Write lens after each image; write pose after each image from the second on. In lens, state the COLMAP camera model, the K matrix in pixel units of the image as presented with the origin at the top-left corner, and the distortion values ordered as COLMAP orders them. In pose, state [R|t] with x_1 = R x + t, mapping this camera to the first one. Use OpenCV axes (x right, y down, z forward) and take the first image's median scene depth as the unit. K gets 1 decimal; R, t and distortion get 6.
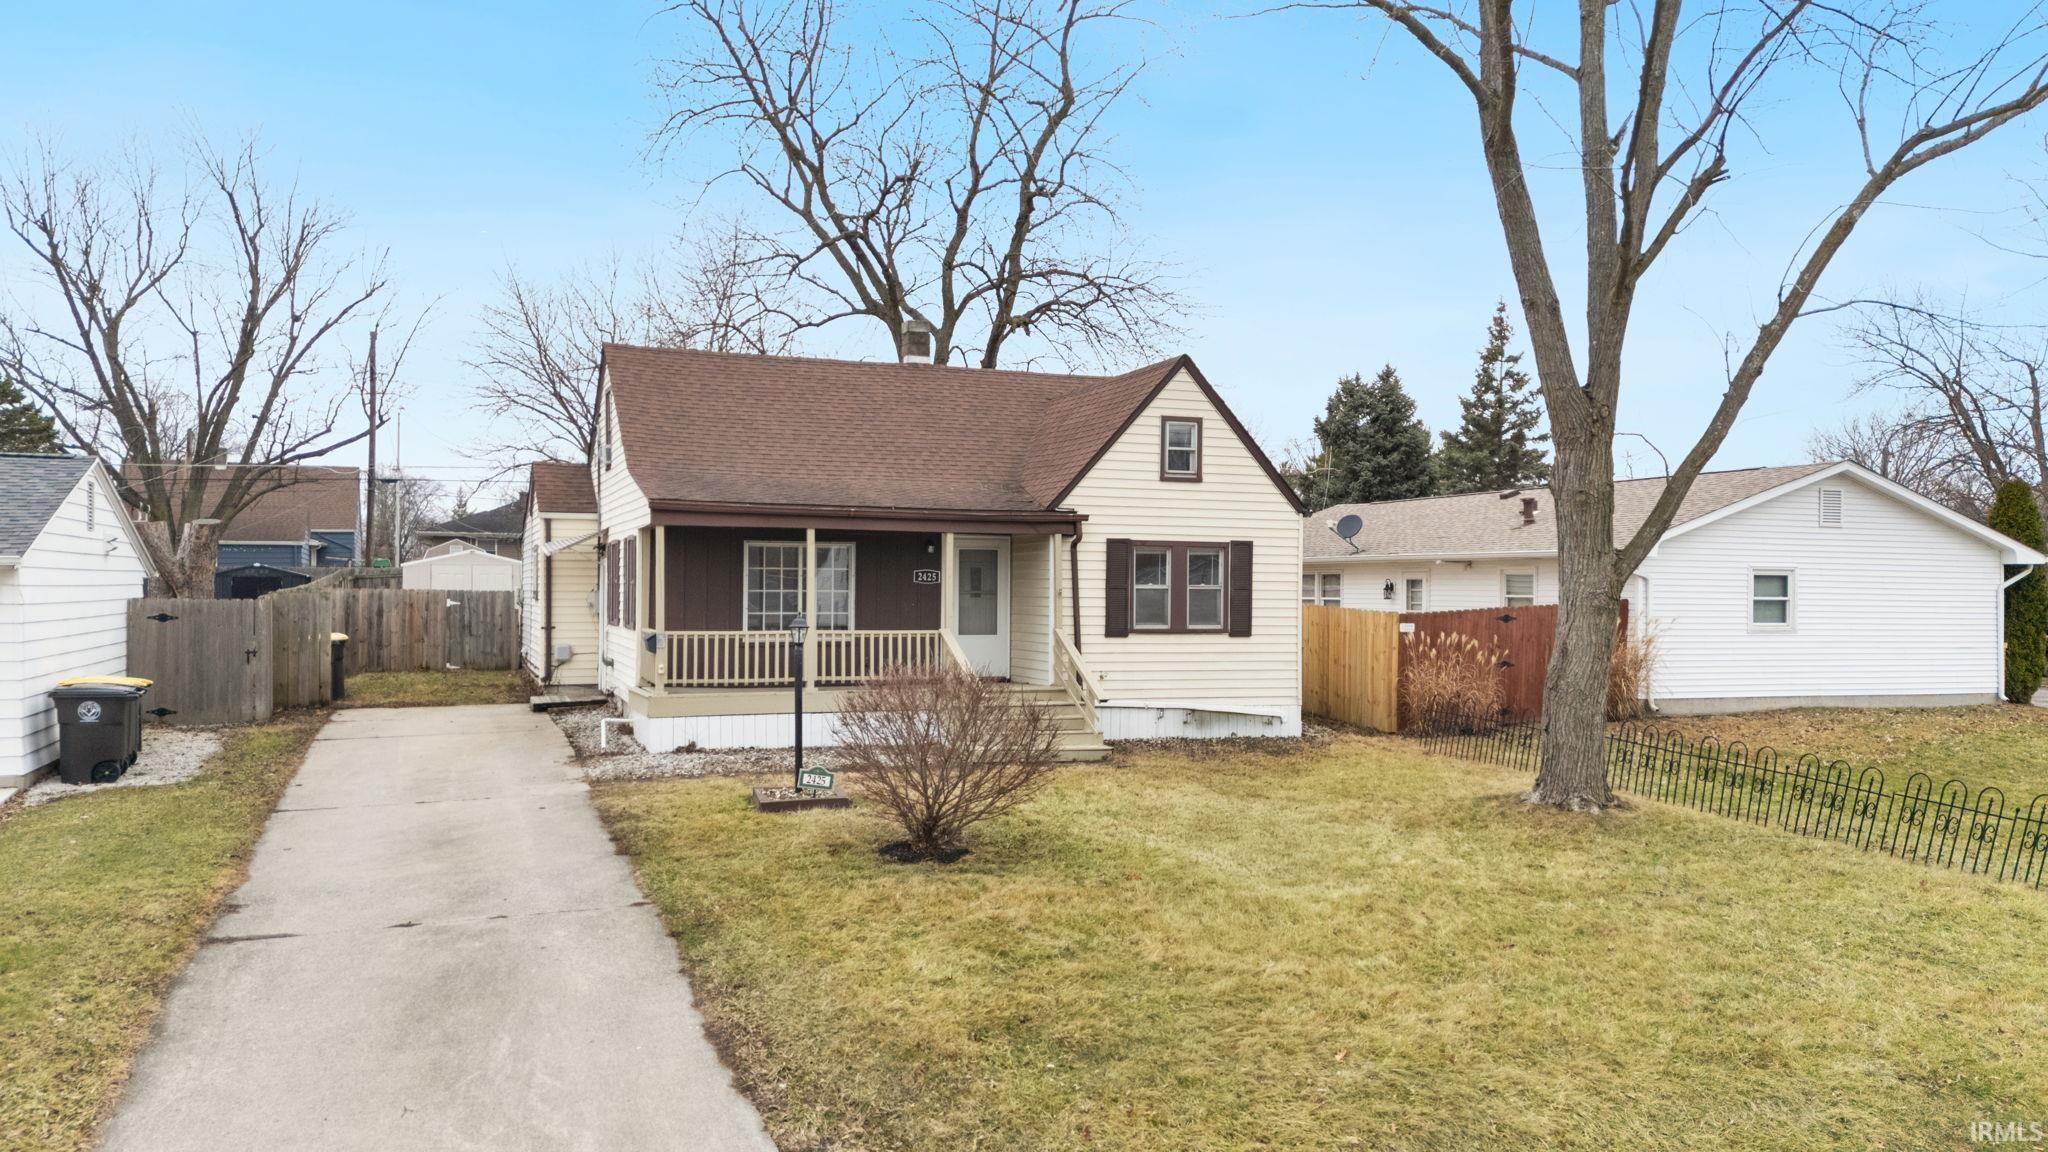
lens RADIAL K [[1526.5, 0, 1024.0], [0, 1526.5, 576.0], [0, 0, 1]] dist [0.058466, -0.001954]
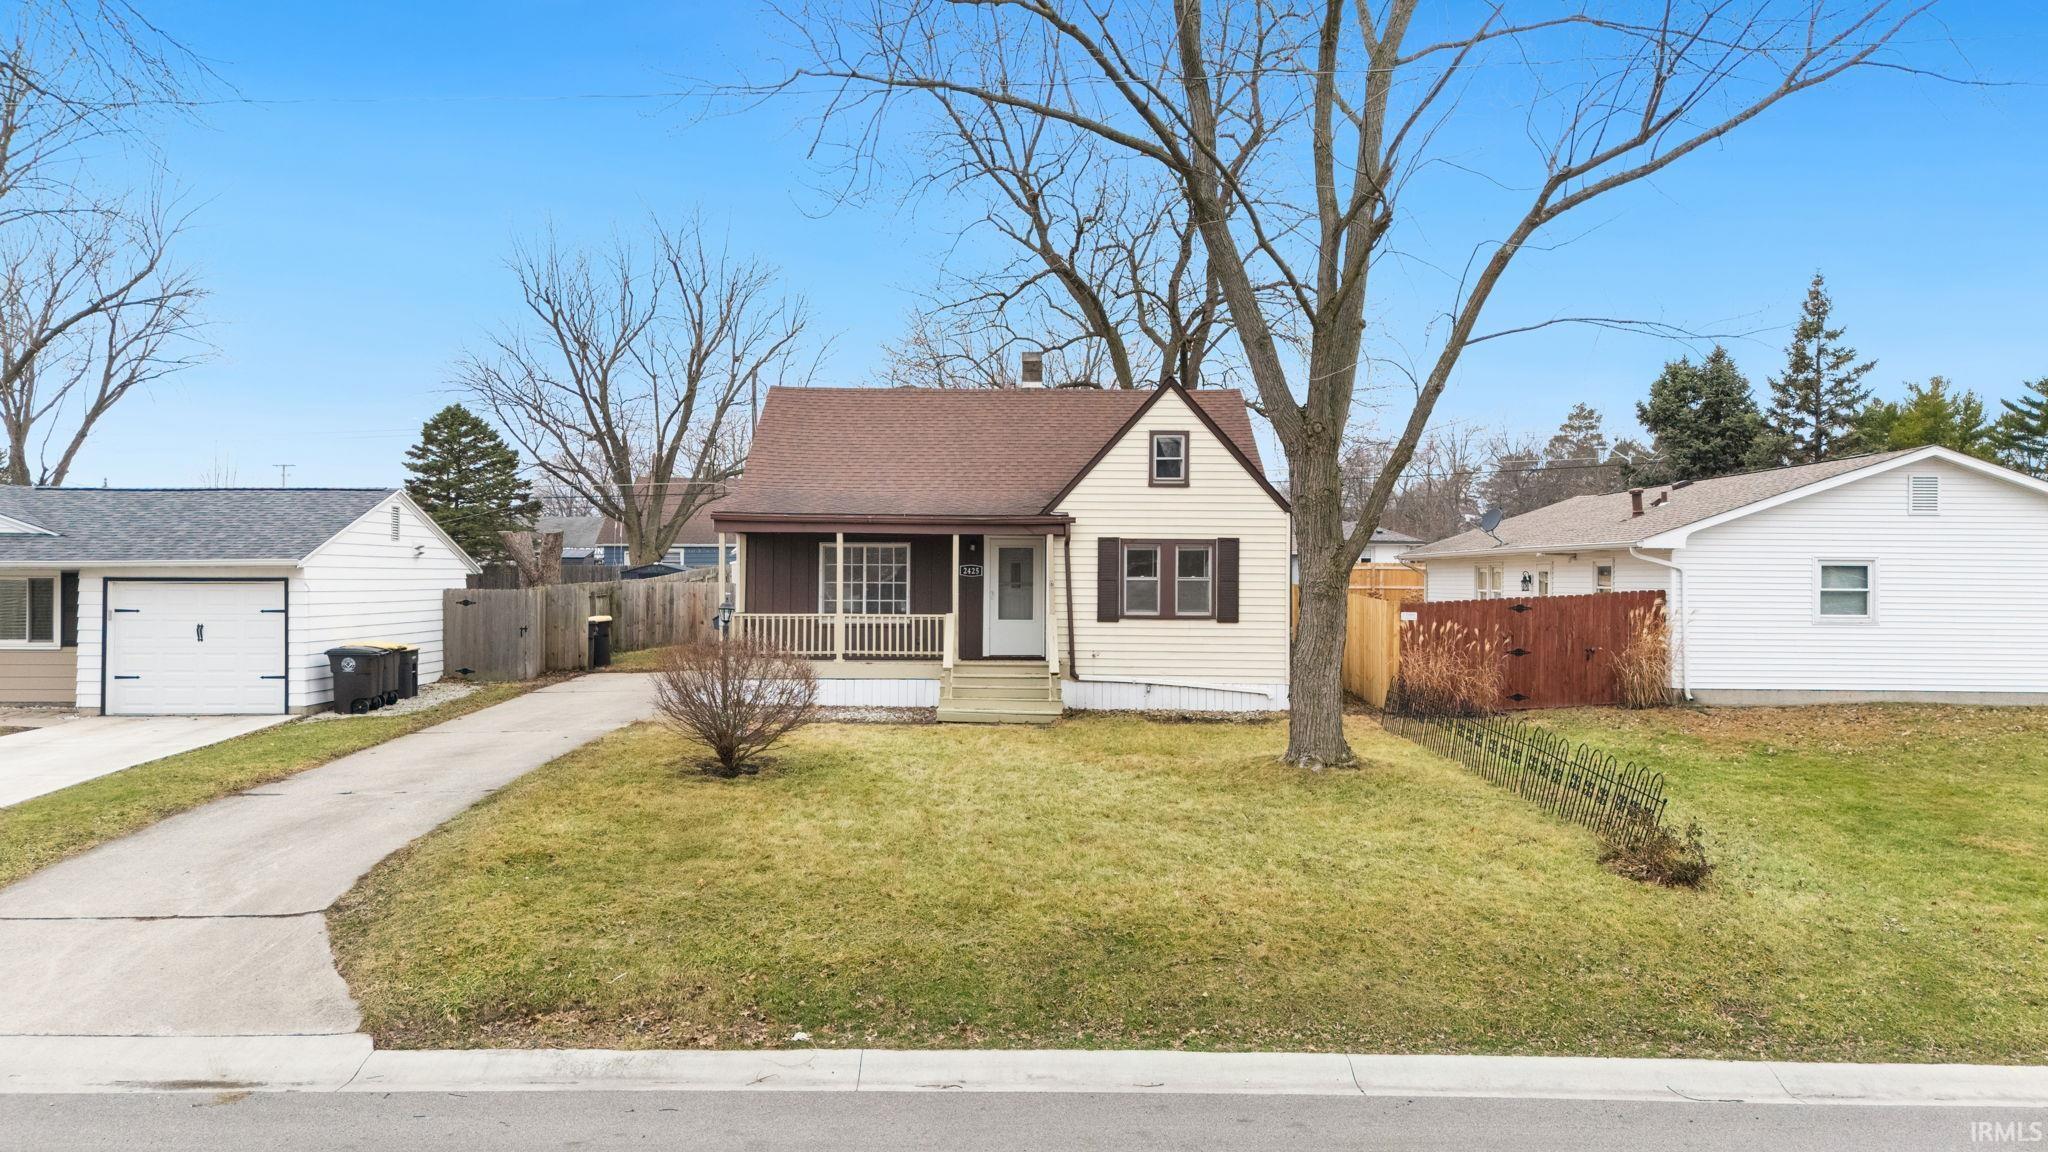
lens RADIAL K [[1526.5, 0, 1024.0], [0, 1526.5, 576.0], [0, 0, 1]] dist [0.058466, -0.001954]
pose [[0.938866, -0.002876, -0.344270, 0.385092], [0.004022, 0.999988, 0.002614, 0.001627], [0.344259, -0.003839, 0.938867, -0.112818]]
